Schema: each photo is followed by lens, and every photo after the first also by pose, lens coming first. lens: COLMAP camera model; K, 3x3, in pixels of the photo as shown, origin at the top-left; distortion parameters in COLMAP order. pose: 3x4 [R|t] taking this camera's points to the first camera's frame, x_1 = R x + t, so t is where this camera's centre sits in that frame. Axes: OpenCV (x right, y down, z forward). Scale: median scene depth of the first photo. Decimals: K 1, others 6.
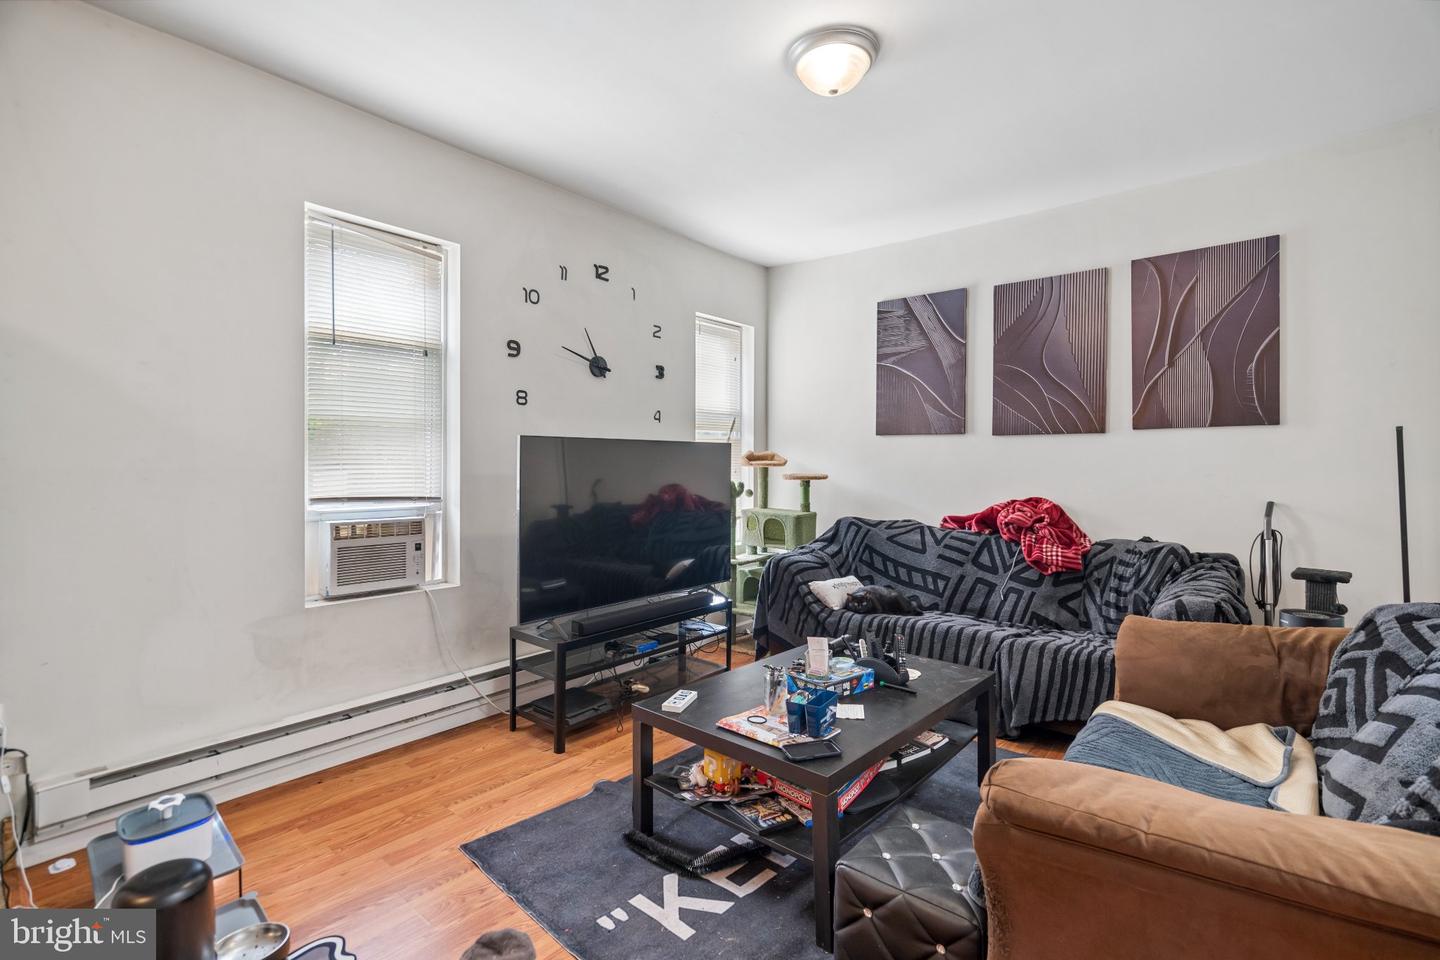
lens RADIAL K [[660.5, 0, 718.3], [0, 660.5, 469.7], [0, 0, 1]] dist [0.000813, 0.000101]
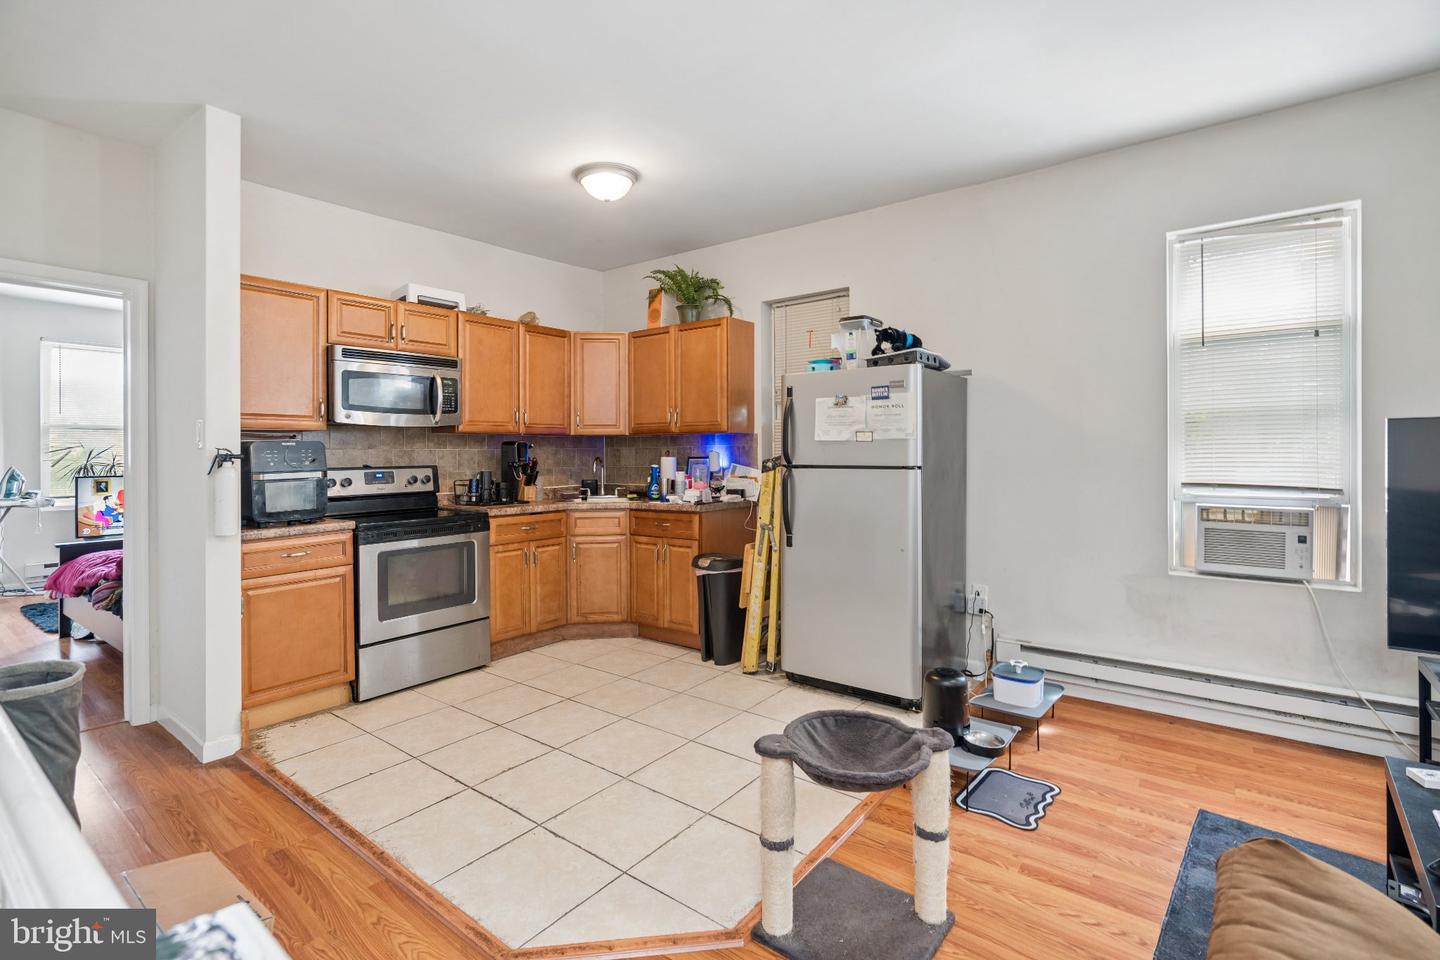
lens RADIAL K [[671.0, 0, 713.9], [0, 671.0, 454.3], [0, 0, 1]] dist [-0.001930, -0.000253]
pose [[0.038499, -0.000003, -0.999259, 0.519676], [-0.000804, 1.000000, -0.000034, -0.005319], [0.999258, 0.000804, 0.038499, 0.128735]]
